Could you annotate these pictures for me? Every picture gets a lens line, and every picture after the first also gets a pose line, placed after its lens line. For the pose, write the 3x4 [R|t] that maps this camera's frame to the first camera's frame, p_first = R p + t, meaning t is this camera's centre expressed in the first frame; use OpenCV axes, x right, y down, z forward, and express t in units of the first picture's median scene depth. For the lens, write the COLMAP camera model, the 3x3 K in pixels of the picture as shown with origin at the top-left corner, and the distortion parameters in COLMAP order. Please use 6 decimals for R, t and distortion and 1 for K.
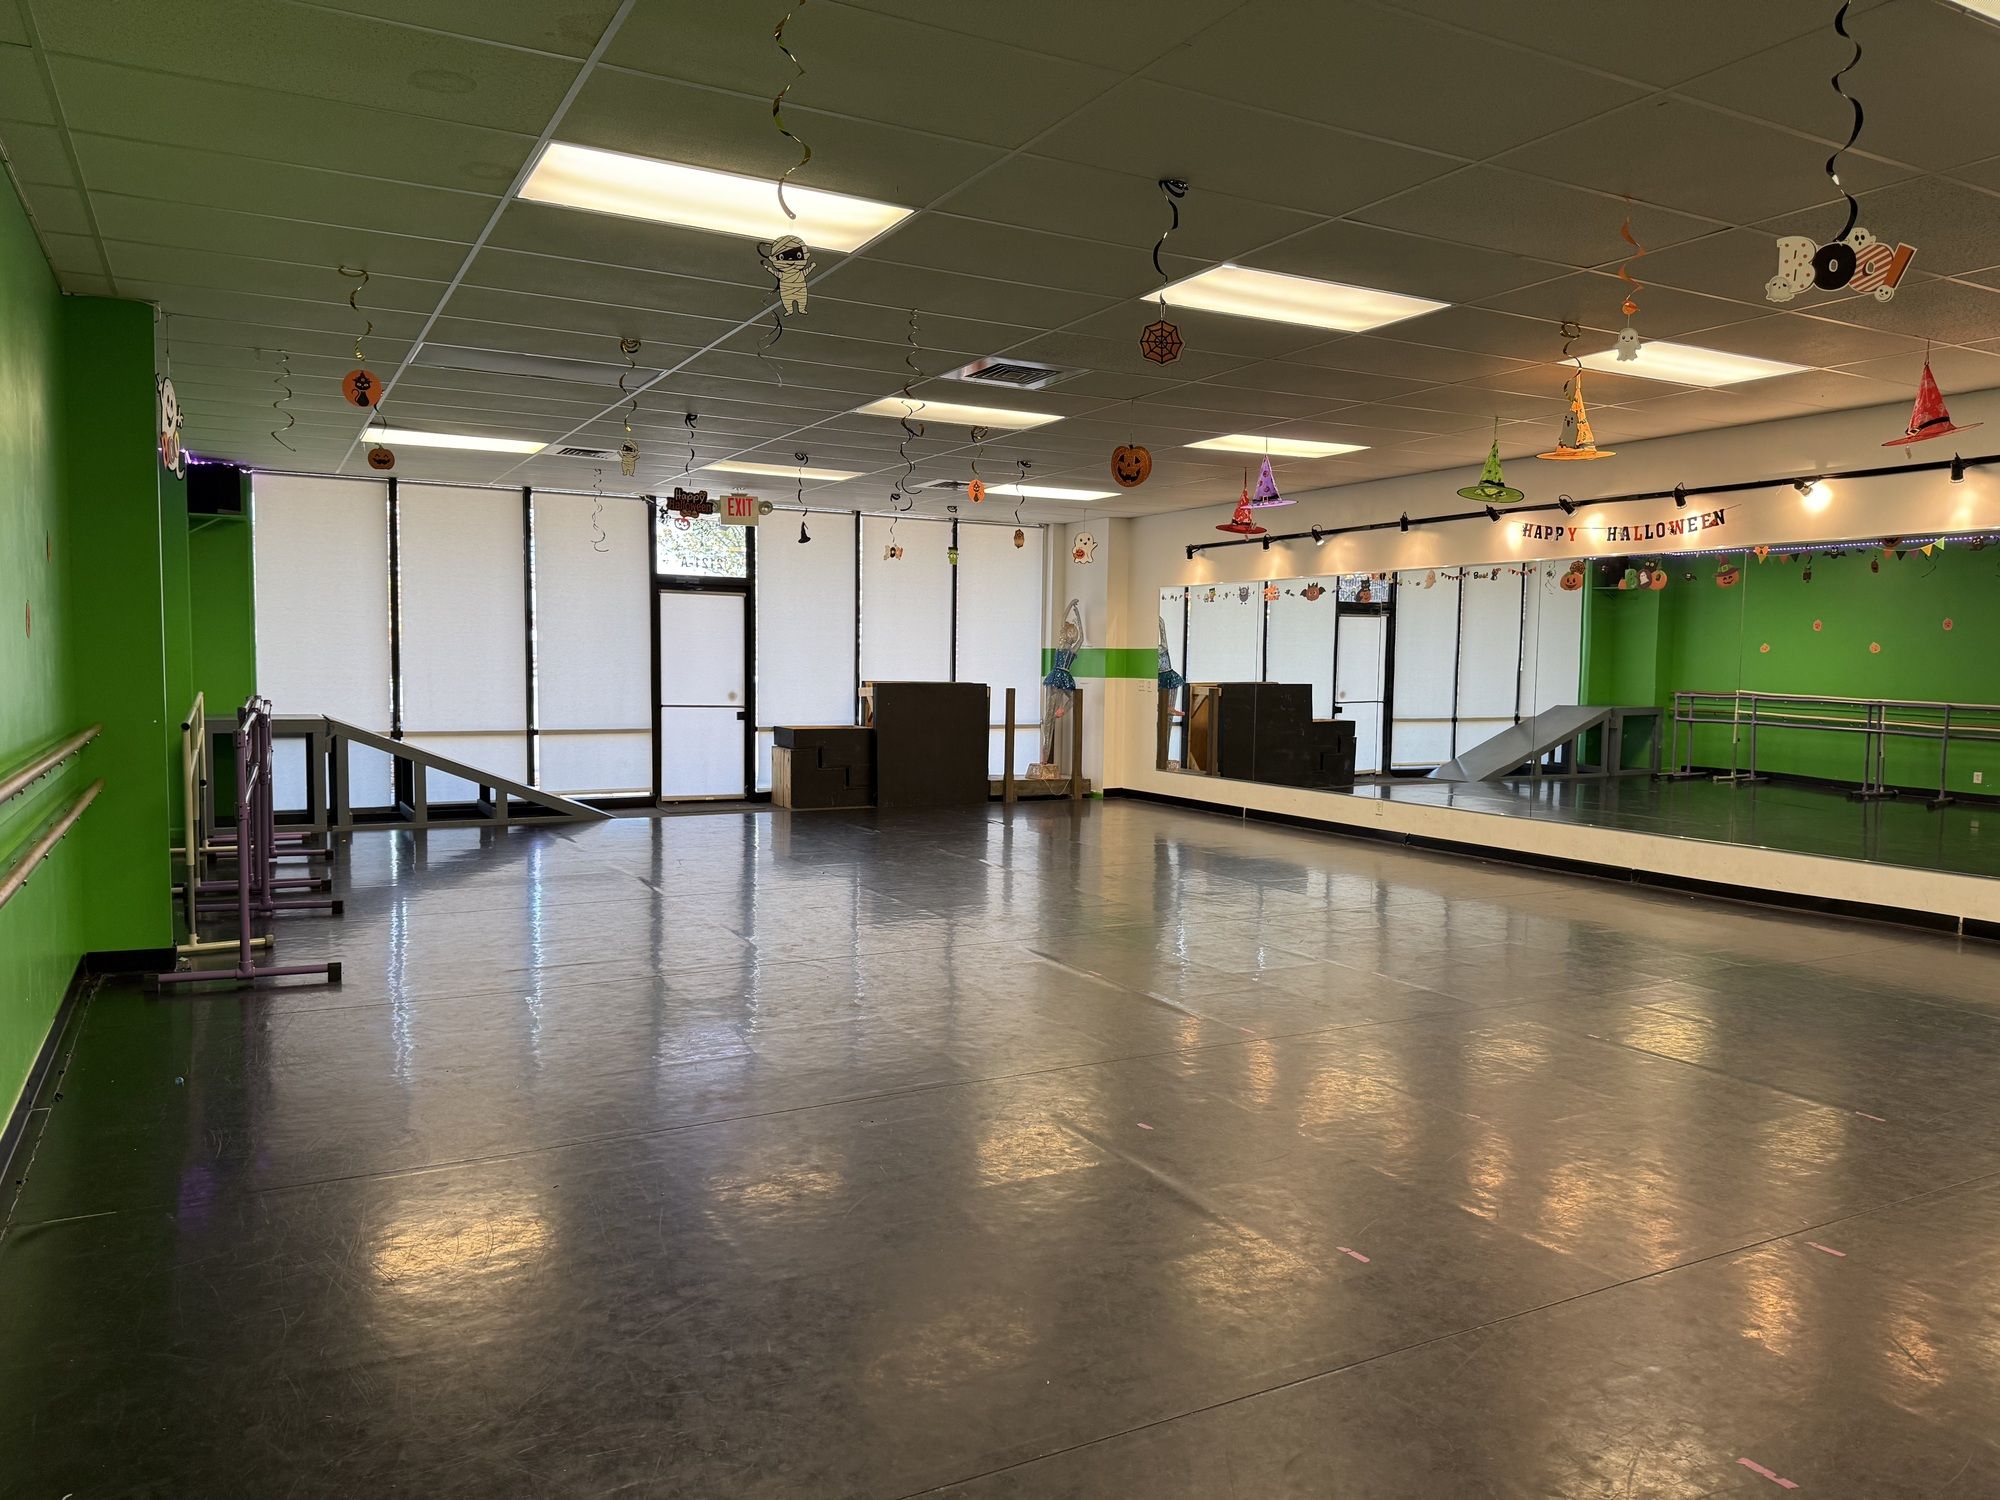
lens RADIAL K [[1419.4, 0, 984.9], [0, 1419.4, 756.6], [0, 0, 1]] dist [0.097554, -0.124100]
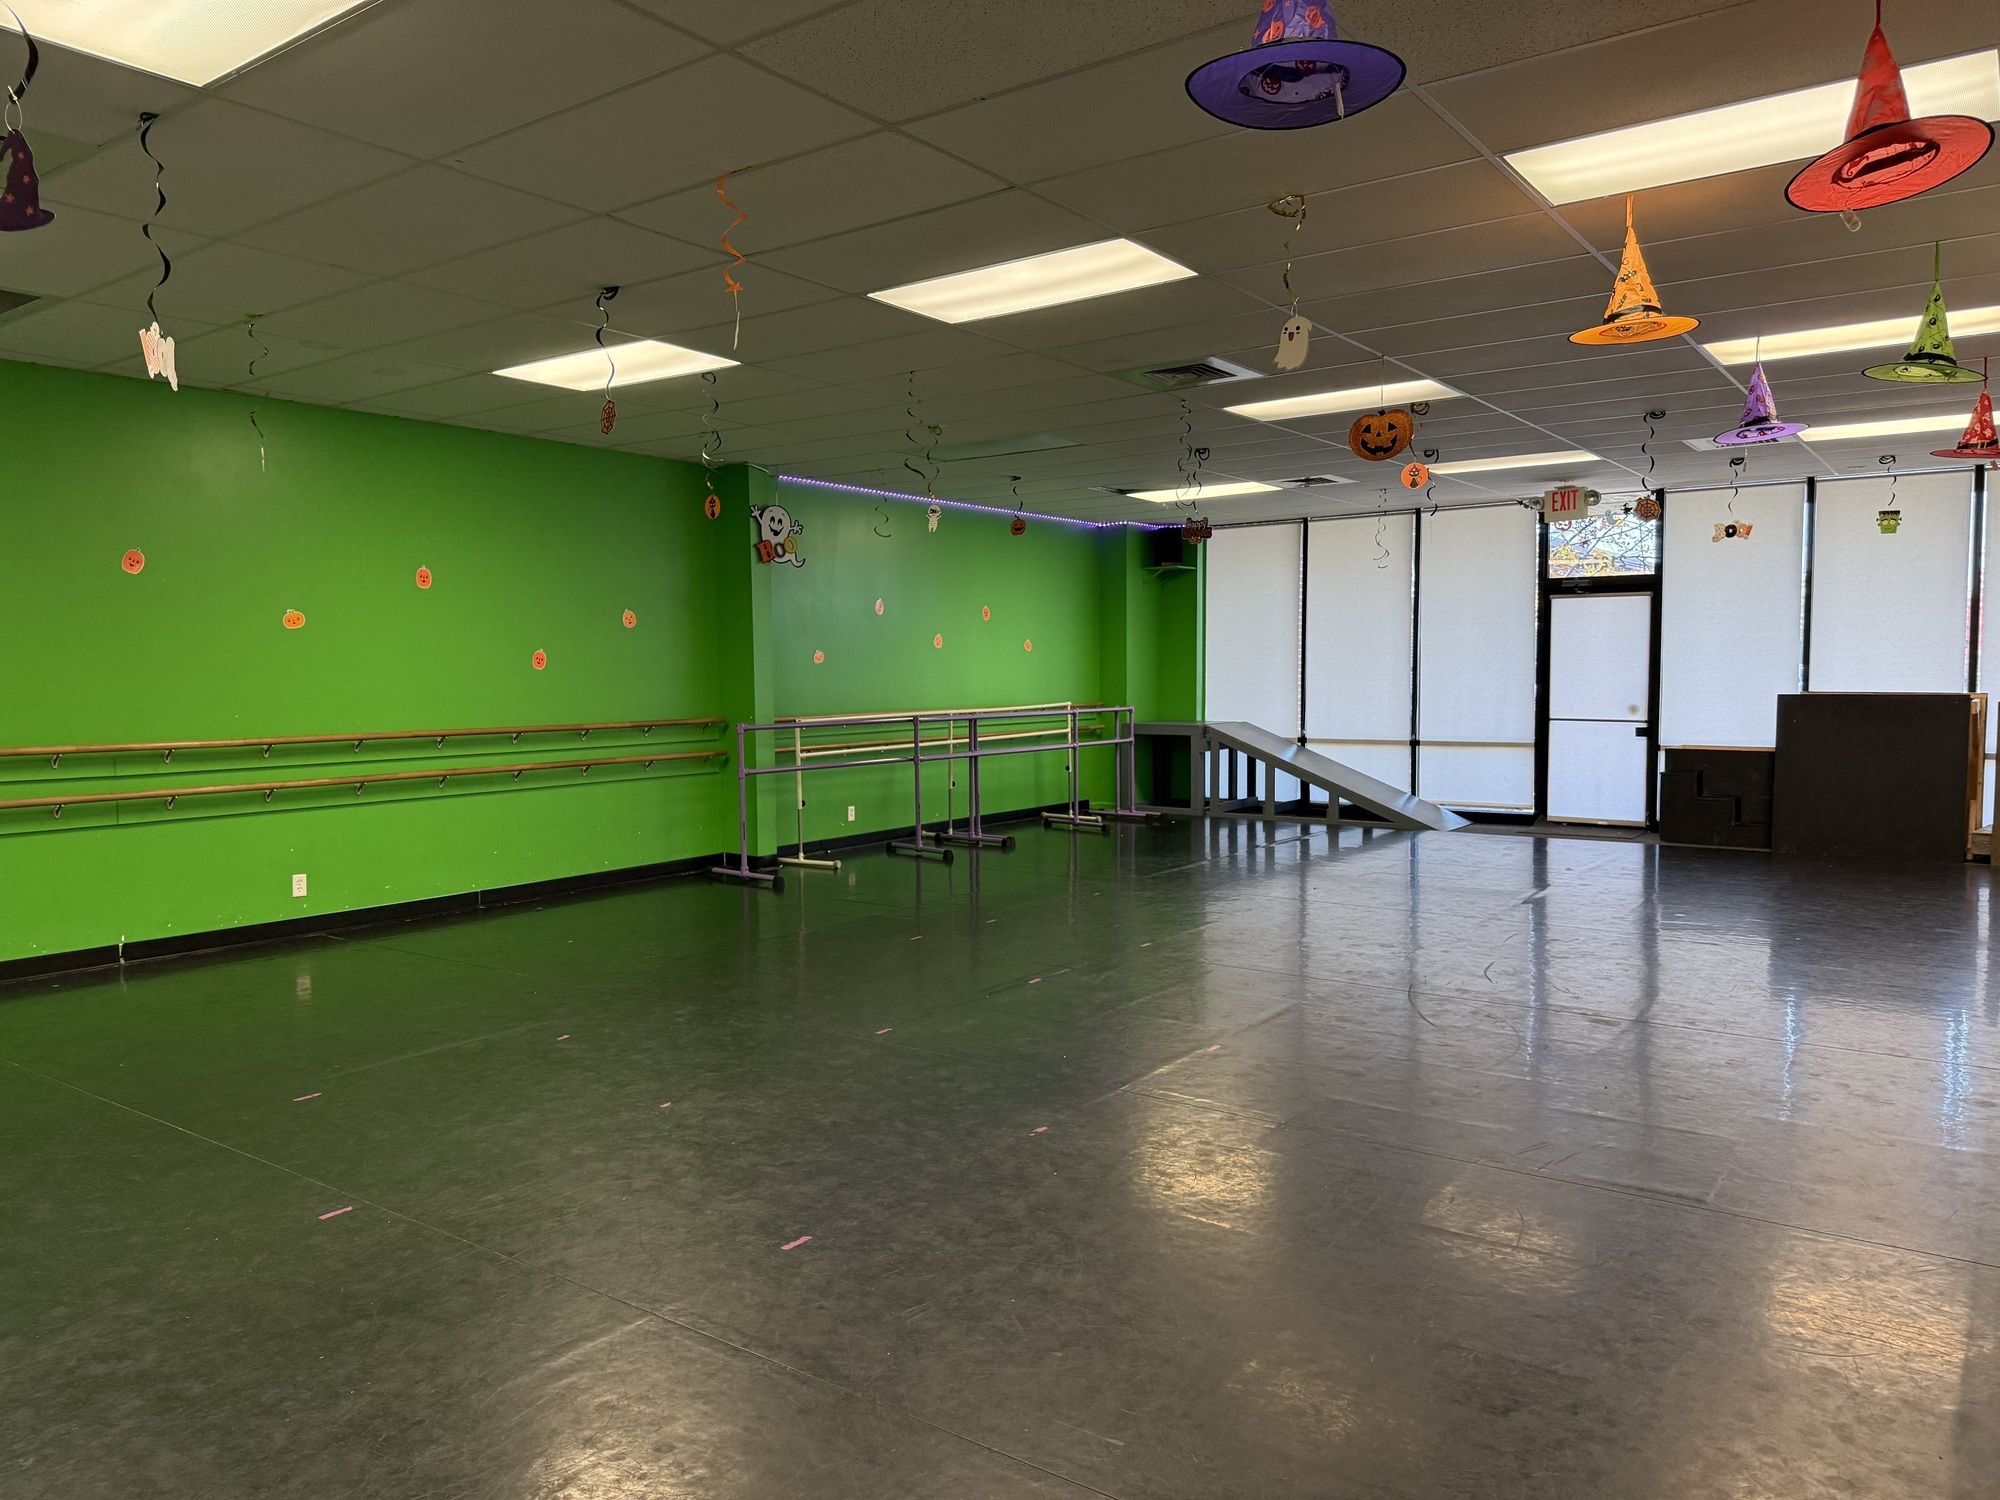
lens RADIAL K [[1419.4, 0, 984.9], [0, 1419.4, 756.6], [0, 0, 1]] dist [0.097554, -0.124100]
pose [[0.412956, 0.039324, -0.909902, 0.482717], [-0.049117, 0.998575, 0.020865, -0.012512], [0.909426, 0.036075, 0.414299, 0.272123]]
